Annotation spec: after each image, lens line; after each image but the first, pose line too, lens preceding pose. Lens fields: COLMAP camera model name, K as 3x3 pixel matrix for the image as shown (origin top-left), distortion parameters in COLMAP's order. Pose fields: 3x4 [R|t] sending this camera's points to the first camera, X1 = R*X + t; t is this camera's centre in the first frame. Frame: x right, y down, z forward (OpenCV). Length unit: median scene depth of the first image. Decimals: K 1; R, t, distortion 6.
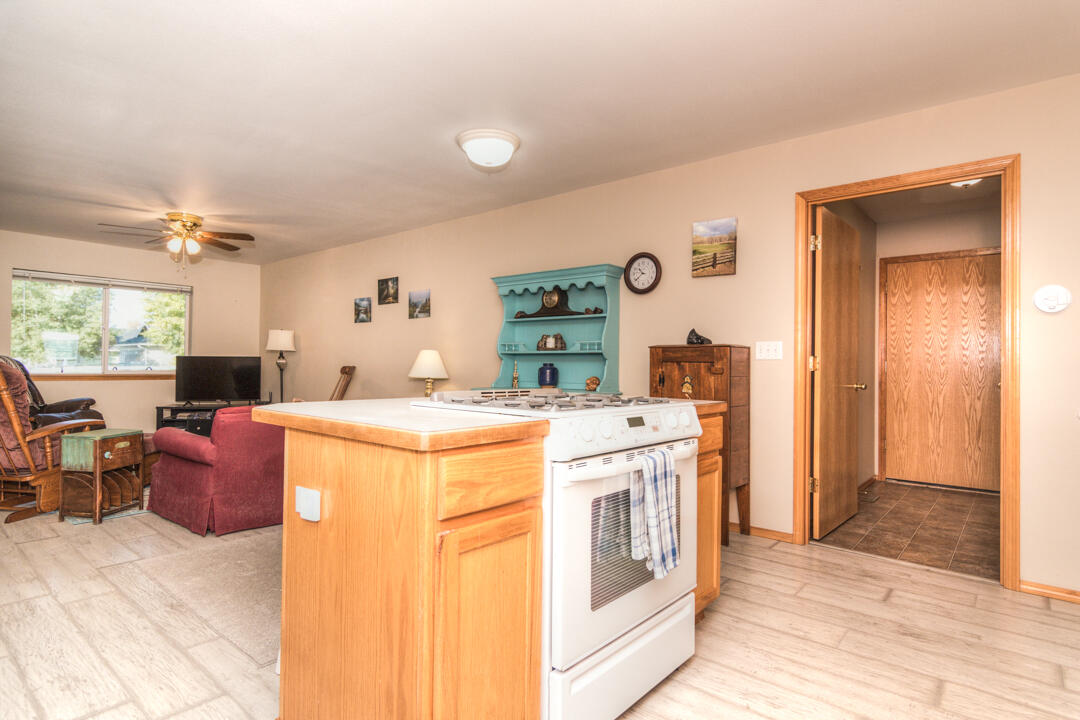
lens RADIAL K [[567.7, 0, 538.7], [0, 567.7, 355.6], [0, 0, 1]] dist [-0.000028, -0.000070]
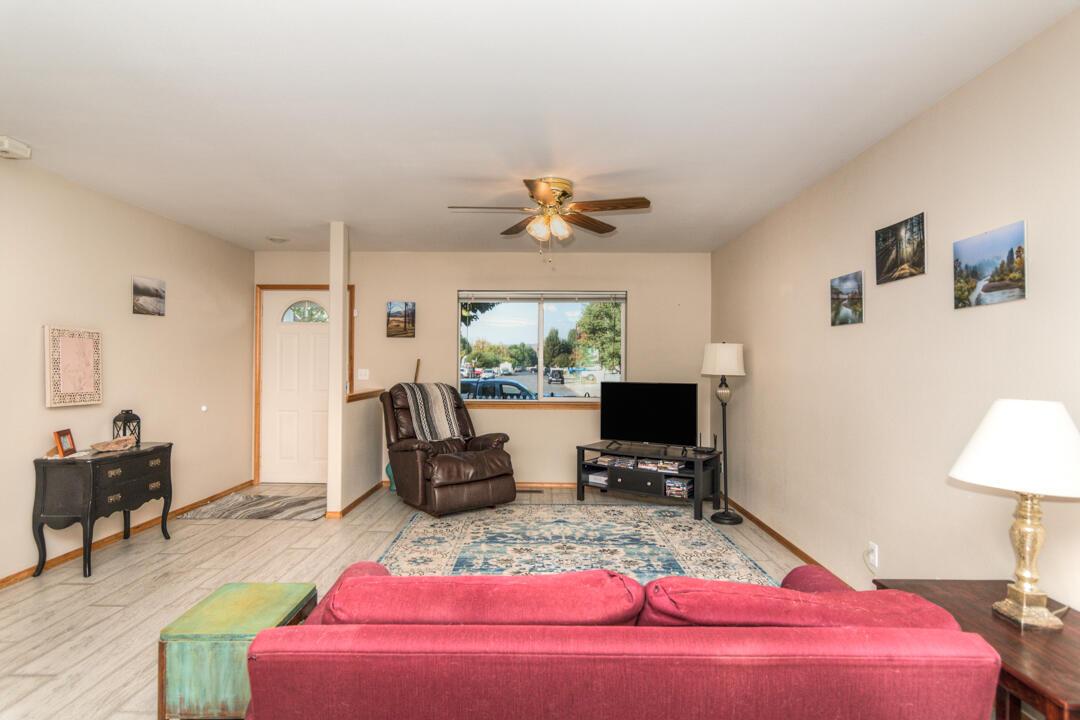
lens RADIAL K [[567.7, 0, 538.5], [0, 567.7, 360.3], [0, 0, 1]] dist [-0.000028, -0.000070]
pose [[0.638616, -0.012382, -0.769426, -0.110798], [0.013911, 0.999893, -0.004545, -0.032018], [0.769400, -0.007801, 0.638720, 0.528162]]
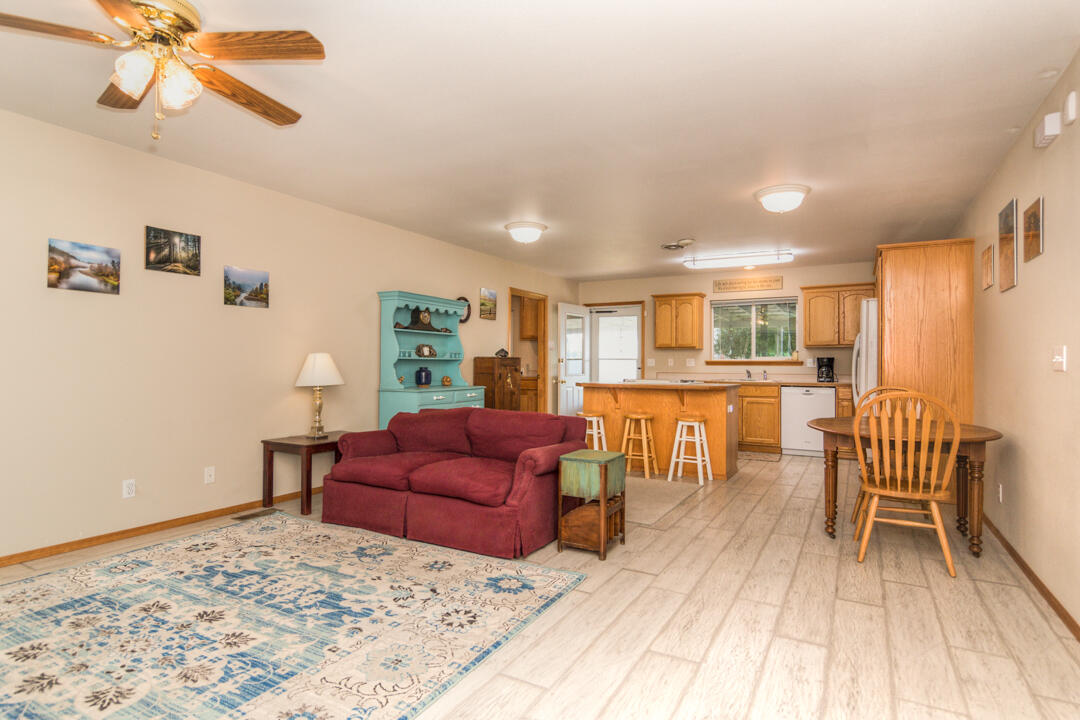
lens RADIAL K [[567.7, 0, 542.3], [0, 567.7, 360.6], [0, 0, 1]] dist [-0.000028, -0.000070]
pose [[-0.193641, -0.006231, 0.981053, -1.001559], [-0.026470, 0.999649, 0.001124, -0.007711], [-0.980715, -0.025751, -0.193738, 0.765872]]
